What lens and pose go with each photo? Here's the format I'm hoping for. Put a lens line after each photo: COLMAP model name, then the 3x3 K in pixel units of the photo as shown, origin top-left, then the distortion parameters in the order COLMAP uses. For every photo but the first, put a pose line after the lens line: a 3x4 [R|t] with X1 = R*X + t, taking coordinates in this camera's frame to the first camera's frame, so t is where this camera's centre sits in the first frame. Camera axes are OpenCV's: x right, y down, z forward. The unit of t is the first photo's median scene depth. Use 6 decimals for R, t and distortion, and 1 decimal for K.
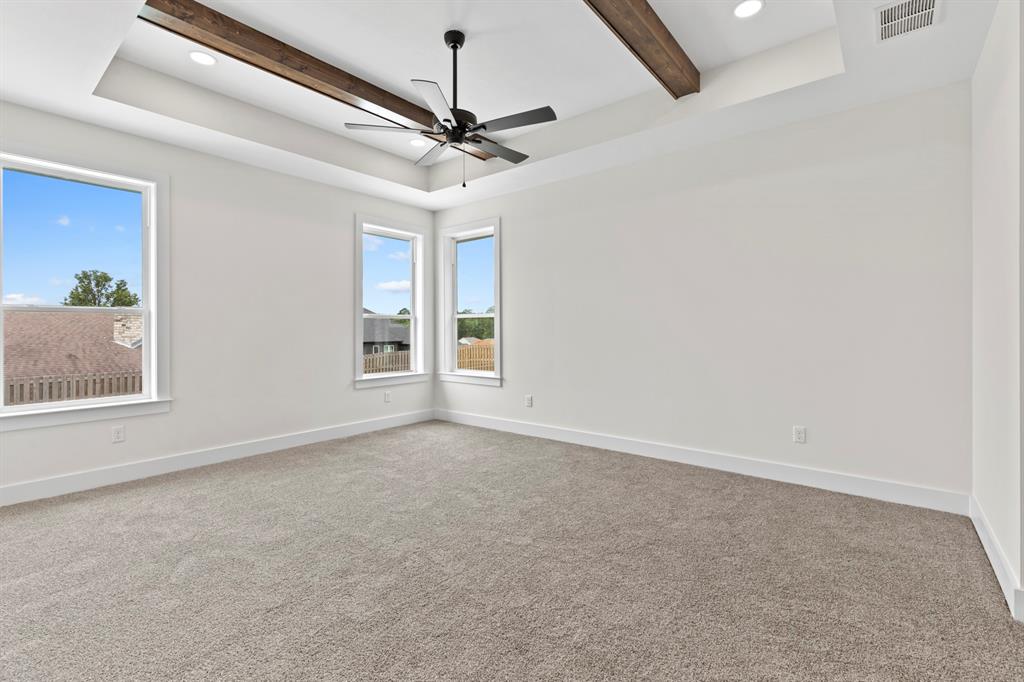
lens RADIAL K [[461.5, 0, 509.3], [0, 461.5, 328.1], [0, 0, 1]] dist [0.003301, -0.000364]
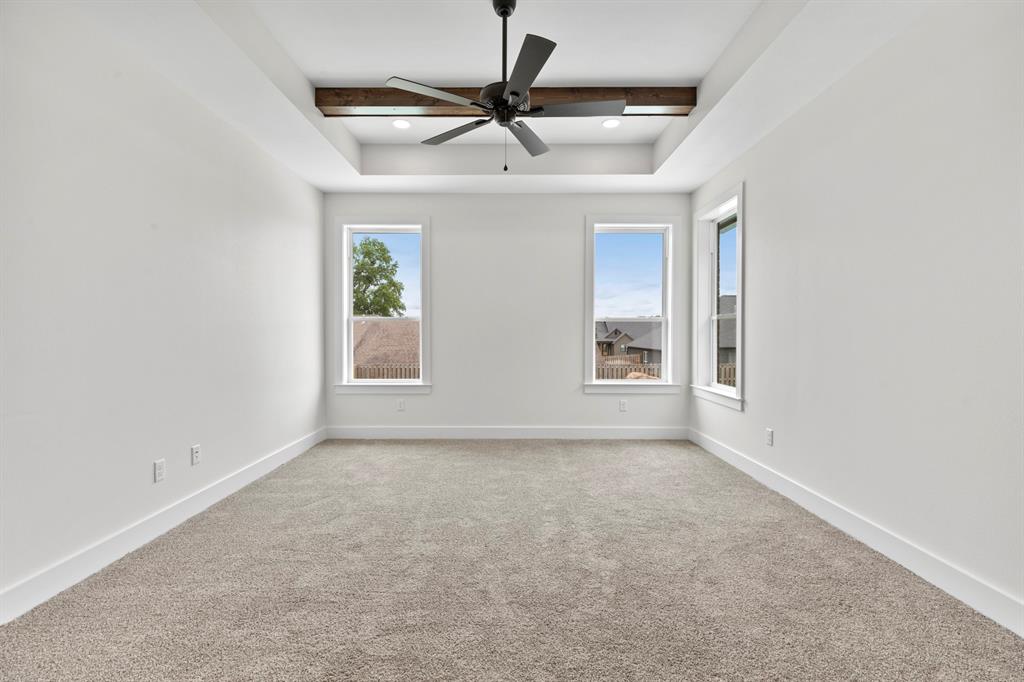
lens RADIAL K [[456.3, 0, 510.7], [0, 456.3, 336.1], [0, 0, 1]] dist [0.002423, -0.000190]
pose [[0.632764, 0.007927, -0.774304, 0.332861], [-0.003858, 0.999967, 0.007084, 0.002772], [0.774335, -0.001495, 0.632774, 0.265786]]
